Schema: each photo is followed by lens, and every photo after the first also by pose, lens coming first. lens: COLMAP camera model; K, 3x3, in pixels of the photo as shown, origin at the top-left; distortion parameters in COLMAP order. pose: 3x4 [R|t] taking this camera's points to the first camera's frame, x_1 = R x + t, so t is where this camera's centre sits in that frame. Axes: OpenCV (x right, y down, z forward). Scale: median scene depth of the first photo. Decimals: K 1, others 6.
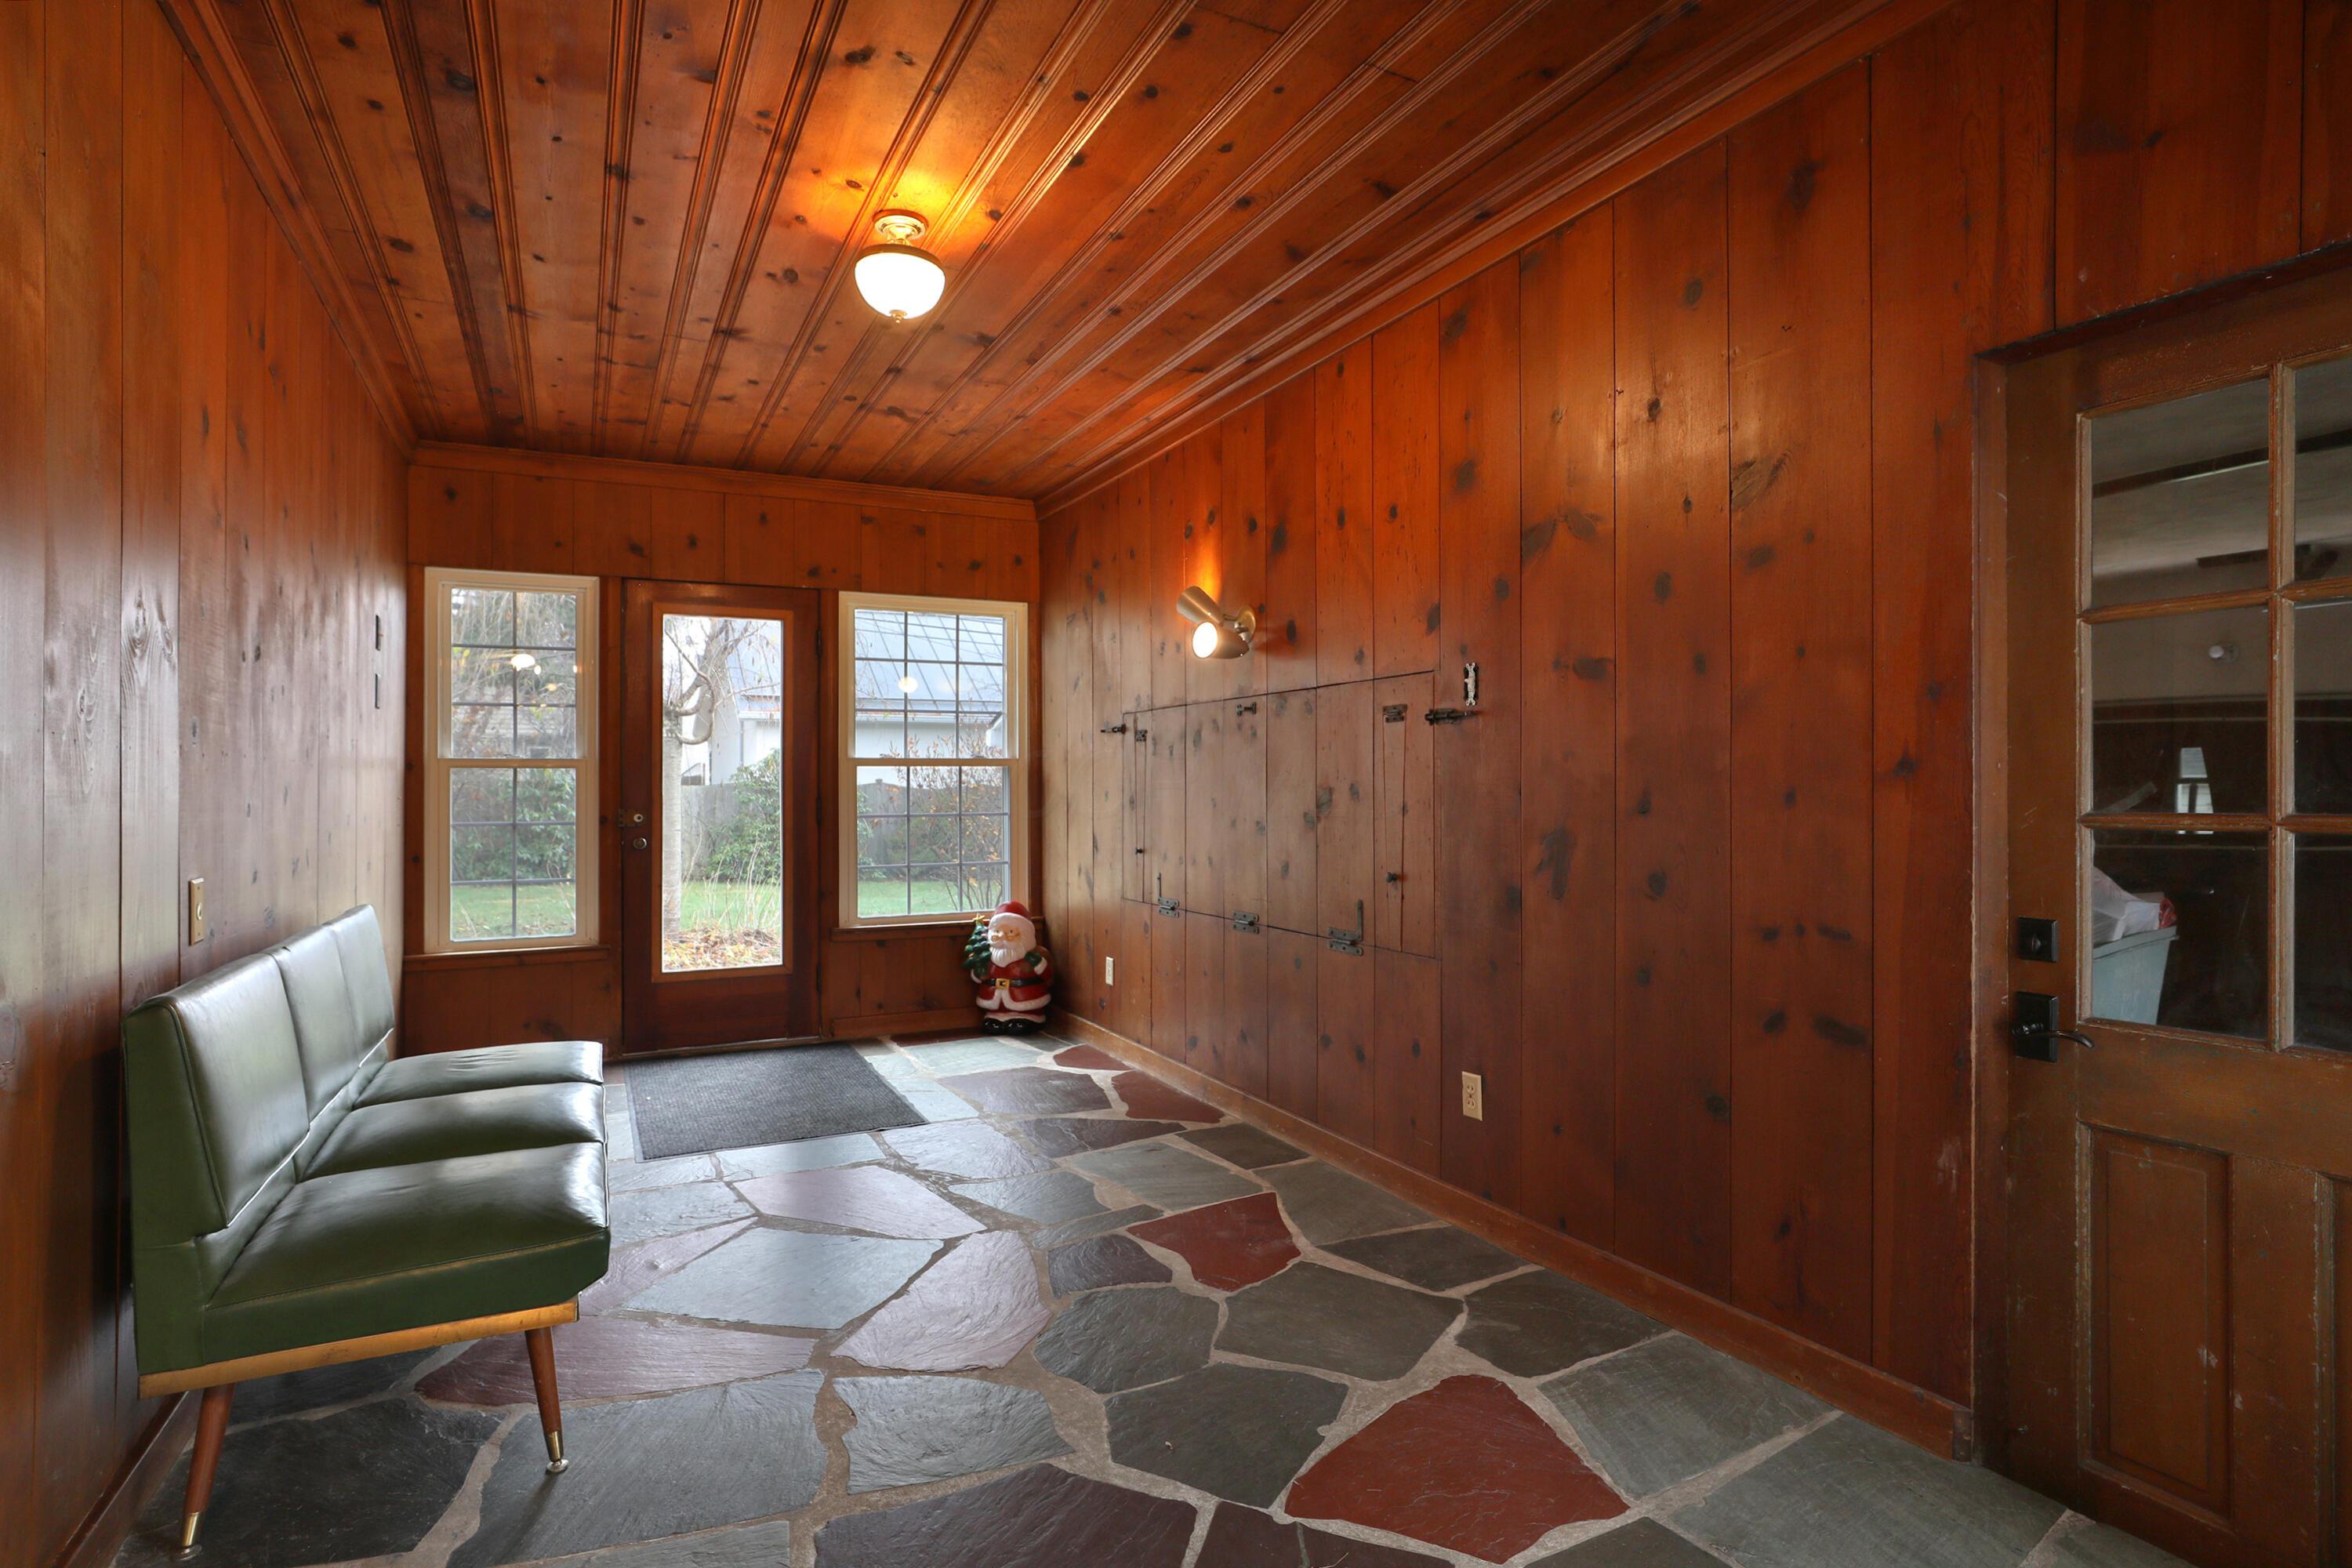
lens RADIAL K [[1198.5, 0, 1179.8], [0, 1198.5, 778.6], [0, 0, 1]] dist [-0.005939, 0.000078]
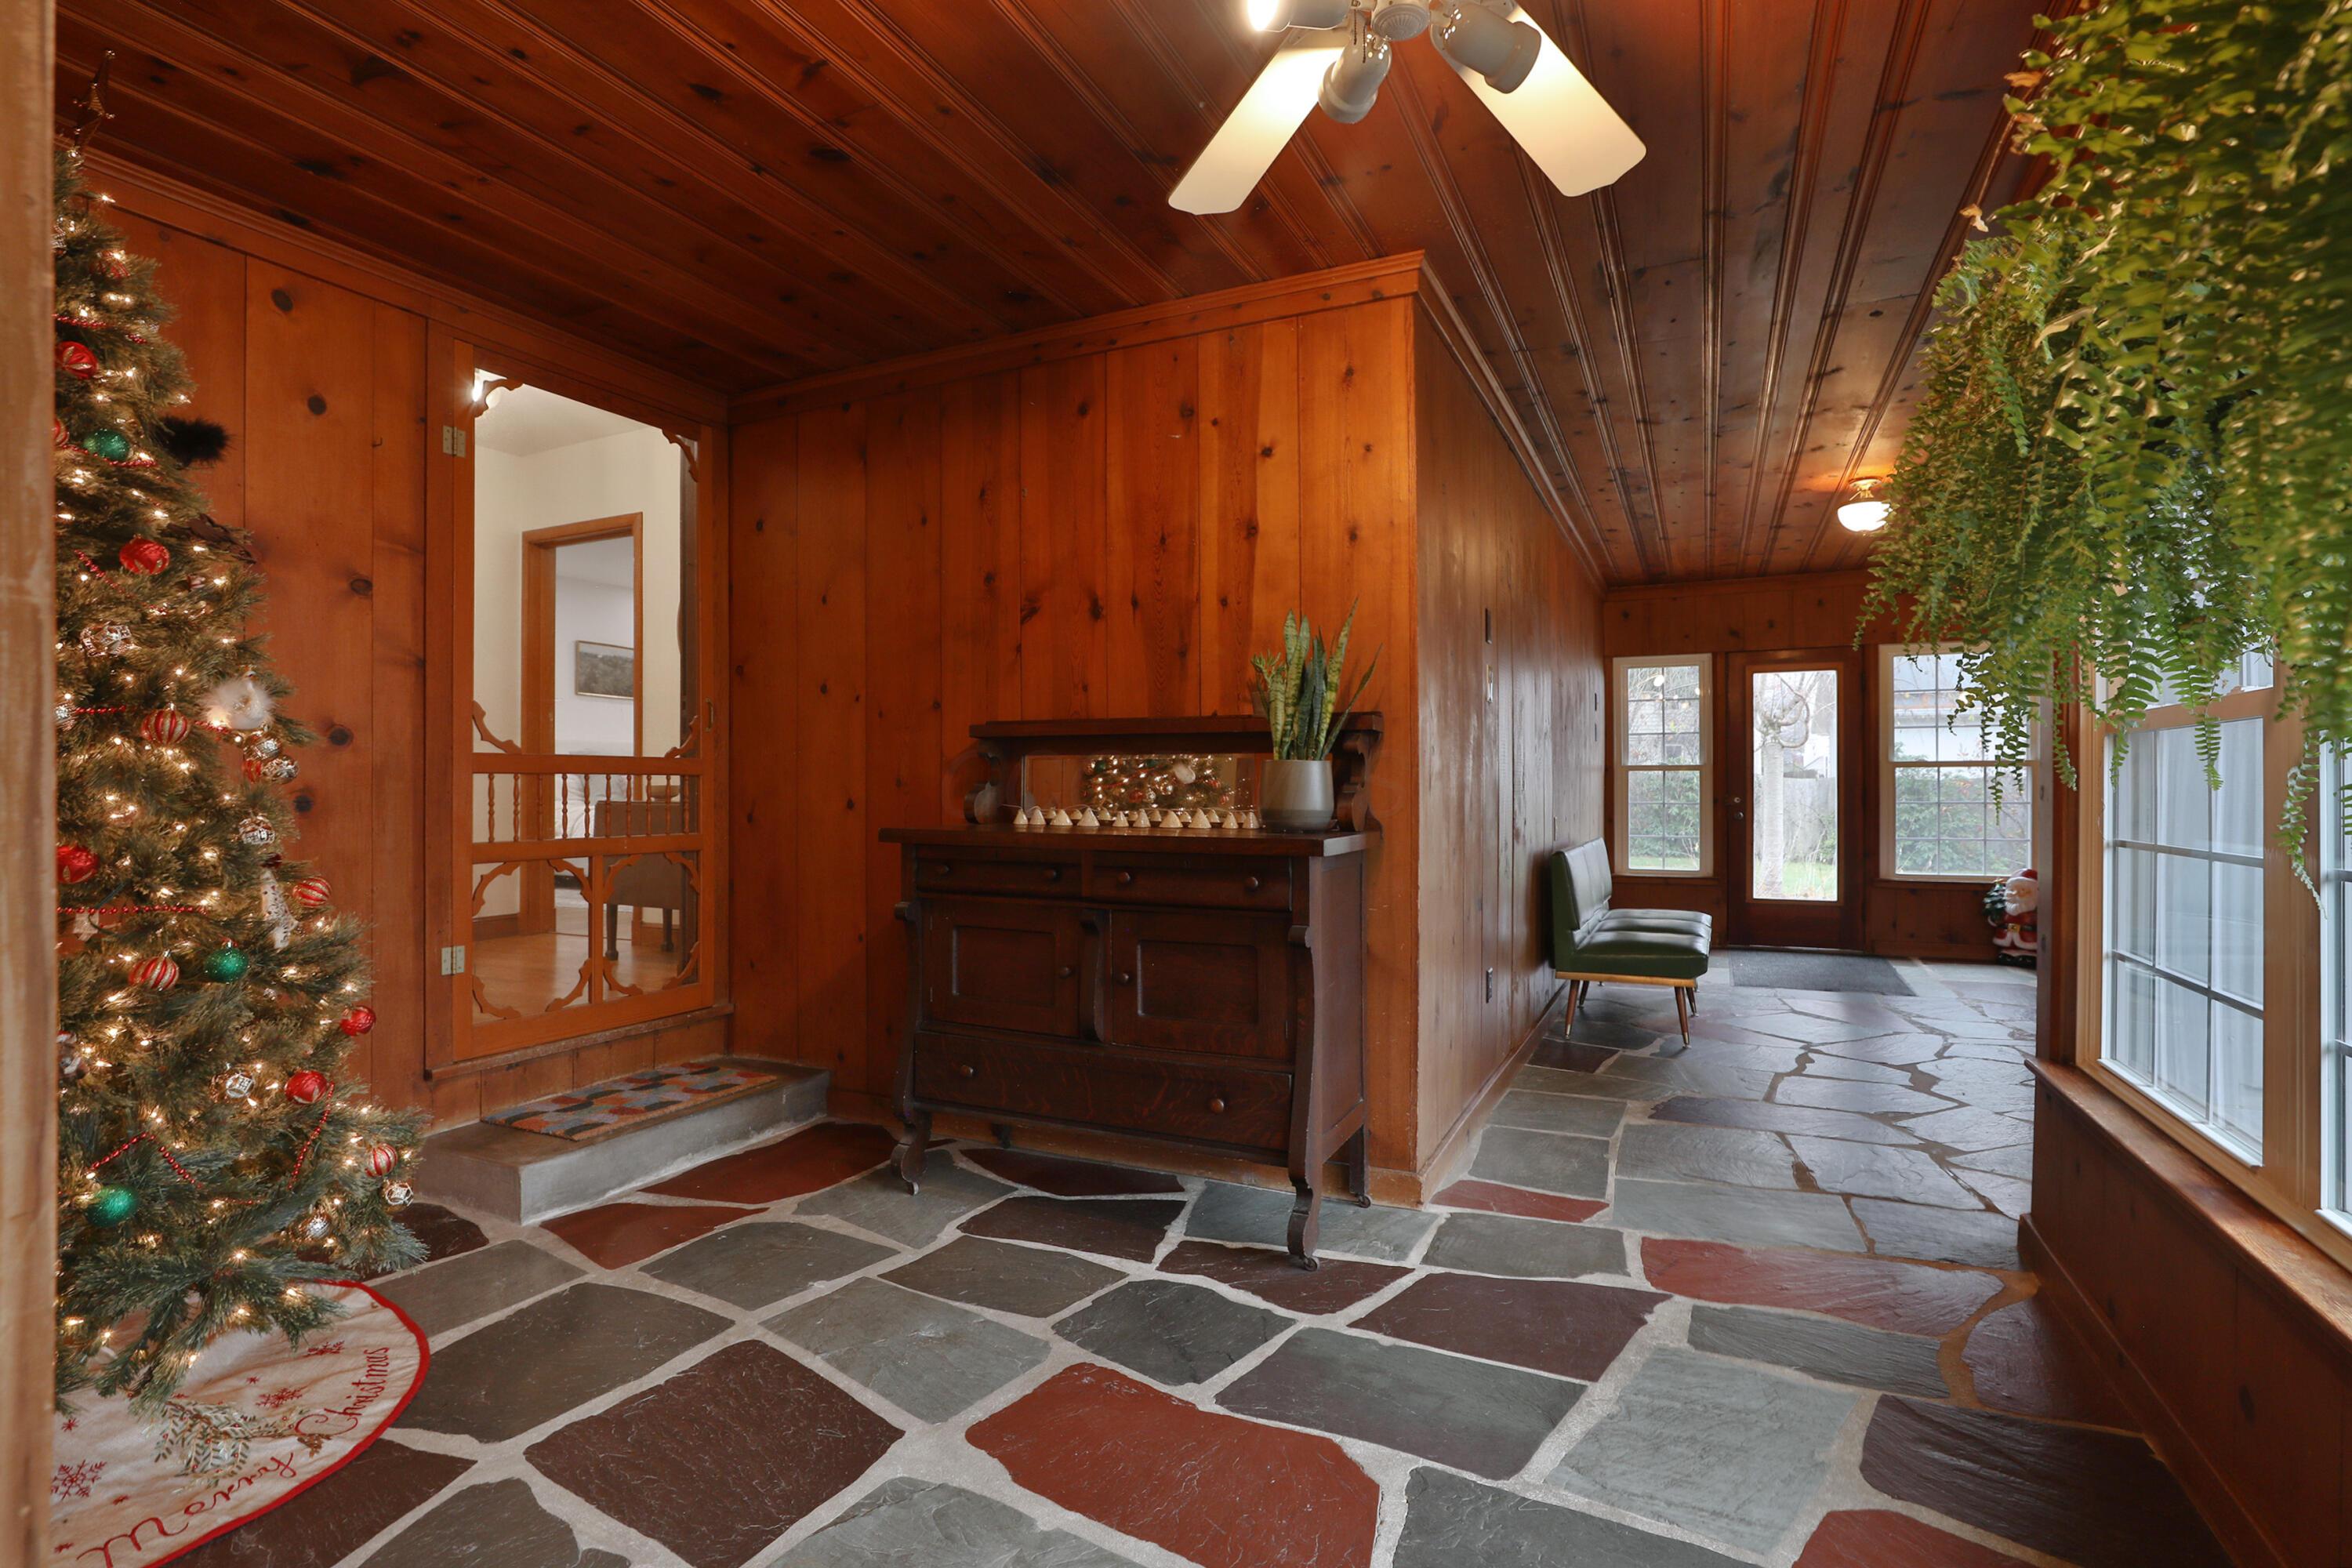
lens RADIAL K [[1092.7, 0, 1178.6], [0, 1092.7, 777.5], [0, 0, 1]] dist [-0.003675, 0.000016]
pose [[0.606879, -0.005205, -0.794777, 0.258614], [0.009751, 0.999952, 0.000897, -0.007556], [0.794734, -0.008294, 0.606901, -0.487471]]
